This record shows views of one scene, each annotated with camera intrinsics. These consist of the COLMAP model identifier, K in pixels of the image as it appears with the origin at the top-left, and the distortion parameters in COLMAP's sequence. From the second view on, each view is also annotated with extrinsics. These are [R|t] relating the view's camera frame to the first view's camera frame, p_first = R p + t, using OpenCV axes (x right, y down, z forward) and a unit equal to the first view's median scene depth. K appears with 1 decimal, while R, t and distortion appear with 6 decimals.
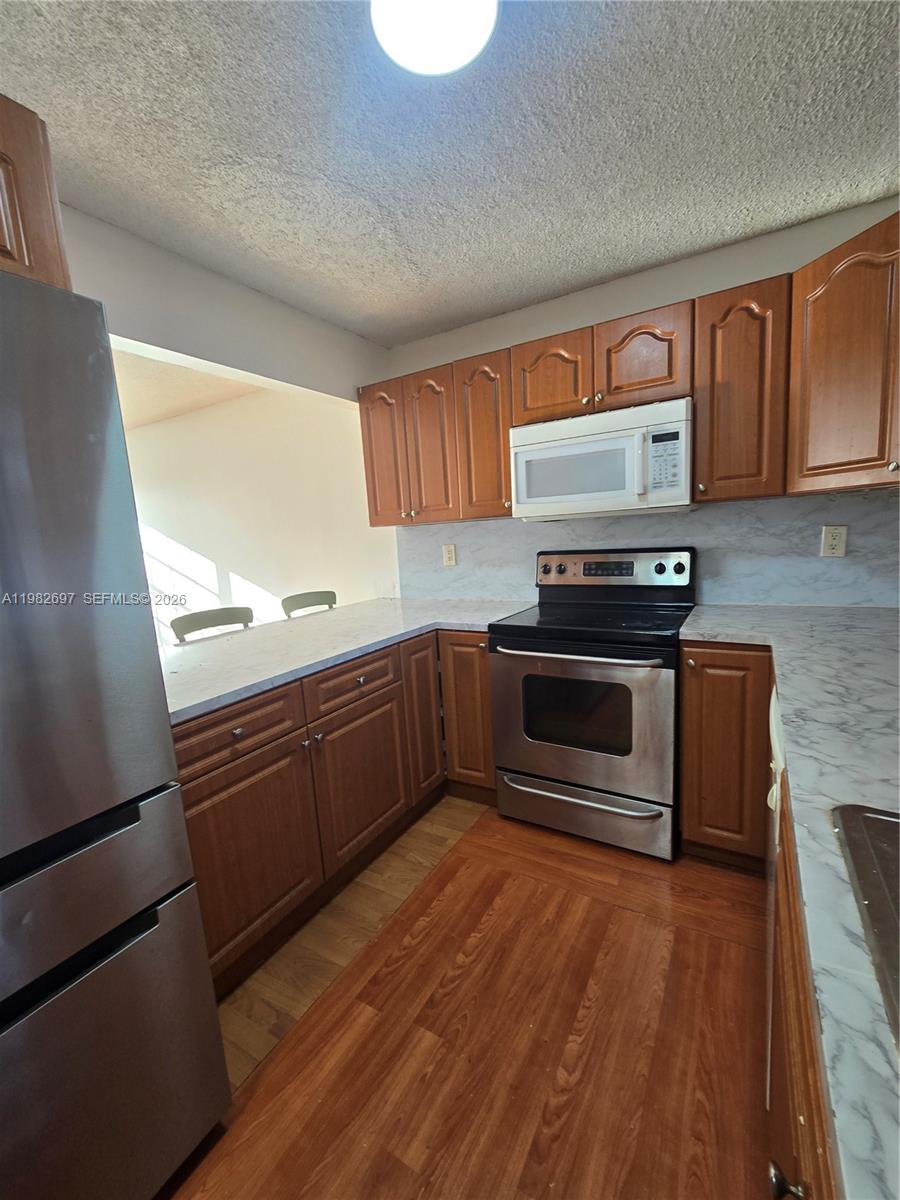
lens RADIAL K [[494.3, 0, 453.6], [0, 494.3, 602.8], [0, 0, 1]] dist [-0.001994, 0.000273]
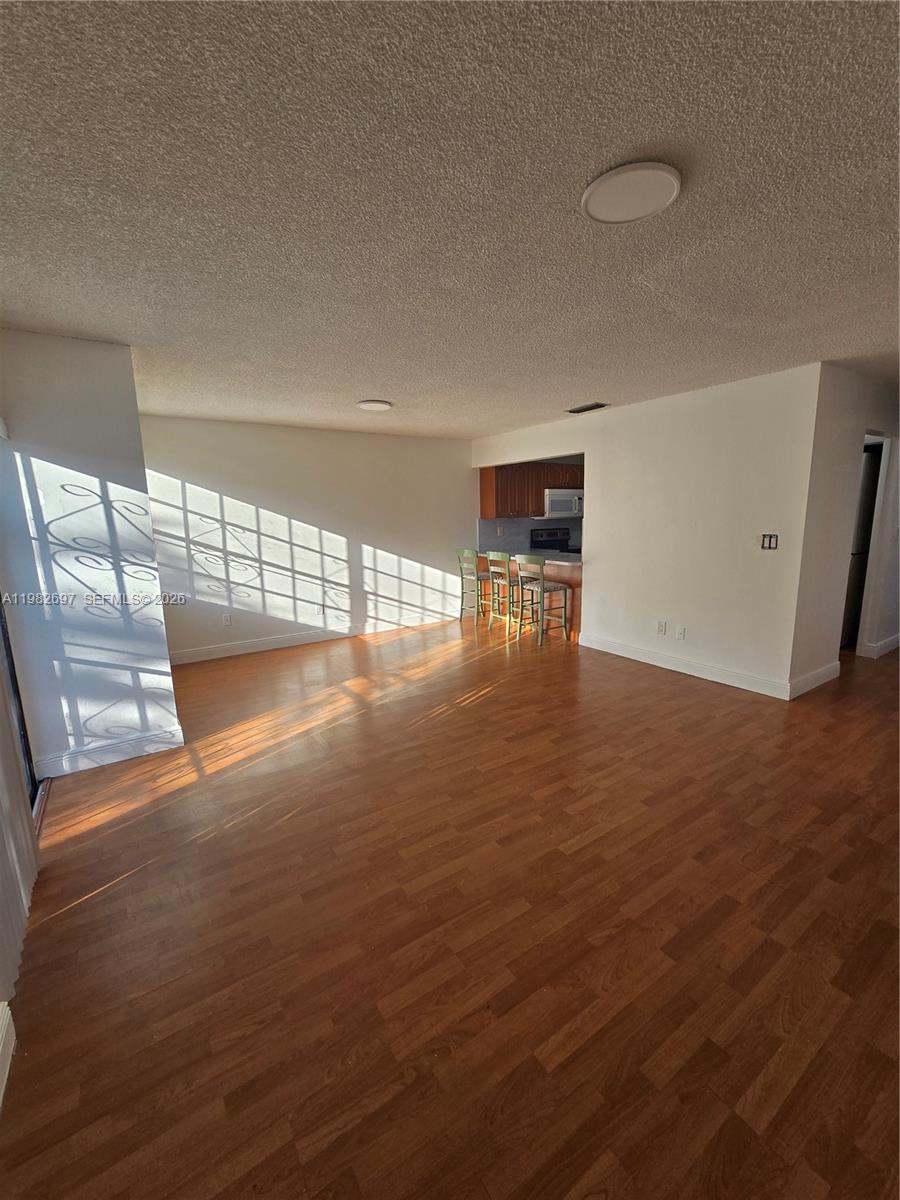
lens RADIAL K [[494.3, 0, 453.6], [0, 494.3, 602.8], [0, 0, 1]] dist [-0.001994, 0.000273]
pose [[0.435791, -0.109941, 0.893308, -3.308559], [0.121000, 0.990658, 0.062893, 0.103888], [-0.891877, 0.080682, 0.445023, 0.210416]]
